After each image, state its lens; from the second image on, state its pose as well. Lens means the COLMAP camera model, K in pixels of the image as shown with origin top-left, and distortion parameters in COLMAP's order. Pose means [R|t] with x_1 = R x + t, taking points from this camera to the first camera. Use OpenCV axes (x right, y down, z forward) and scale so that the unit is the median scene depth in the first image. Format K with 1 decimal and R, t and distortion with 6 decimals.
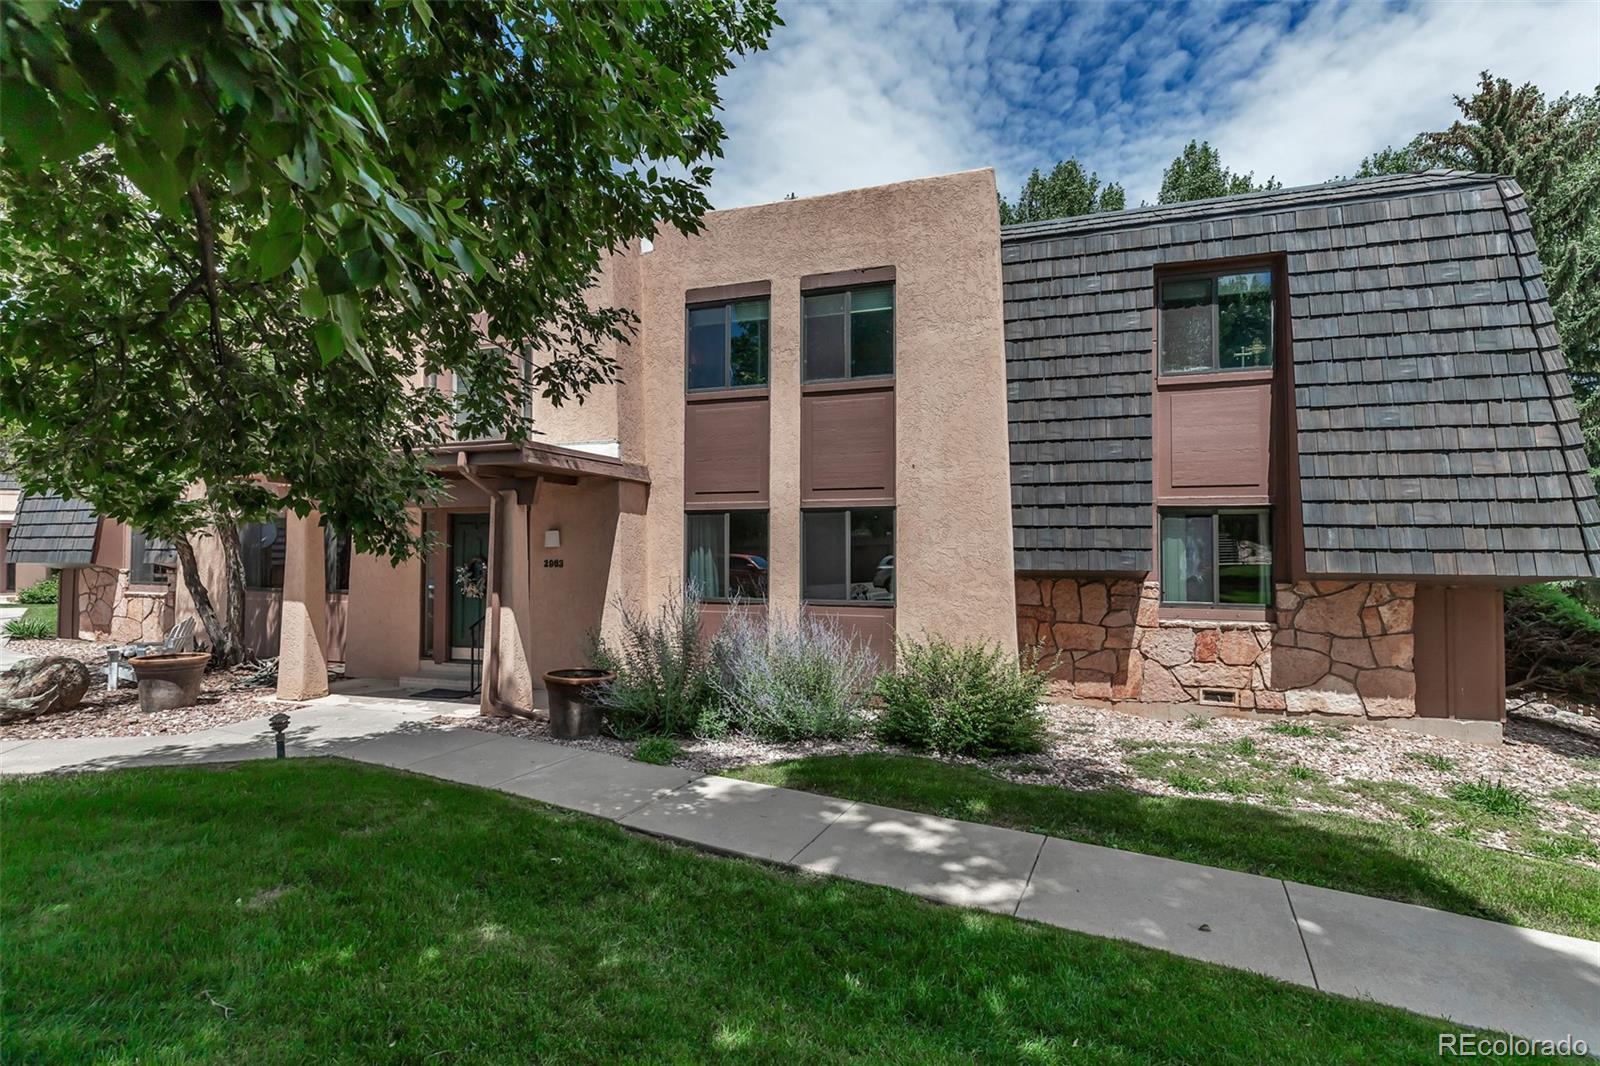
lens RADIAL K [[741.5, 0, 823.3], [0, 741.5, 501.0], [0, 0, 1]] dist [0.002289, -0.000851]
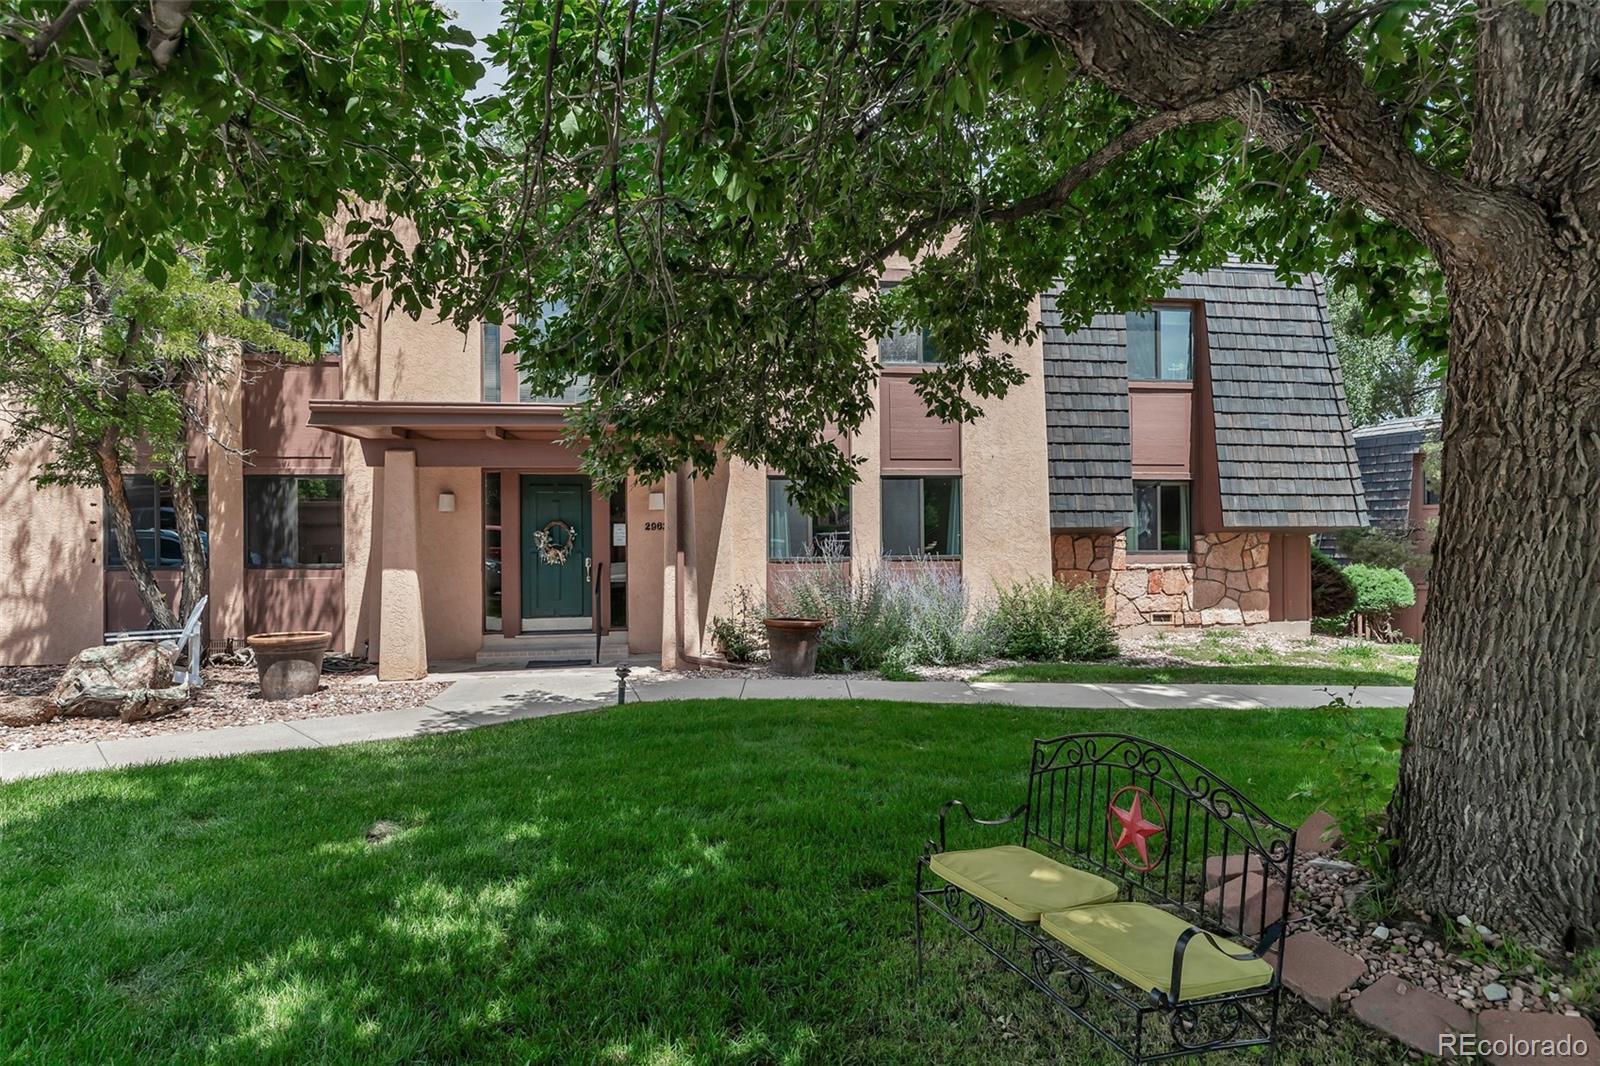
lens RADIAL K [[928.2, 0, 806.2], [0, 928.2, 478.8], [0, 0, 1]] dist [0.004061, 0.001677]
pose [[0.885234, 0.017233, 0.464827, -0.865826], [-0.021296, 0.999767, 0.003490, 0.013641], [-0.464658, -0.012988, 0.885395, -0.216410]]
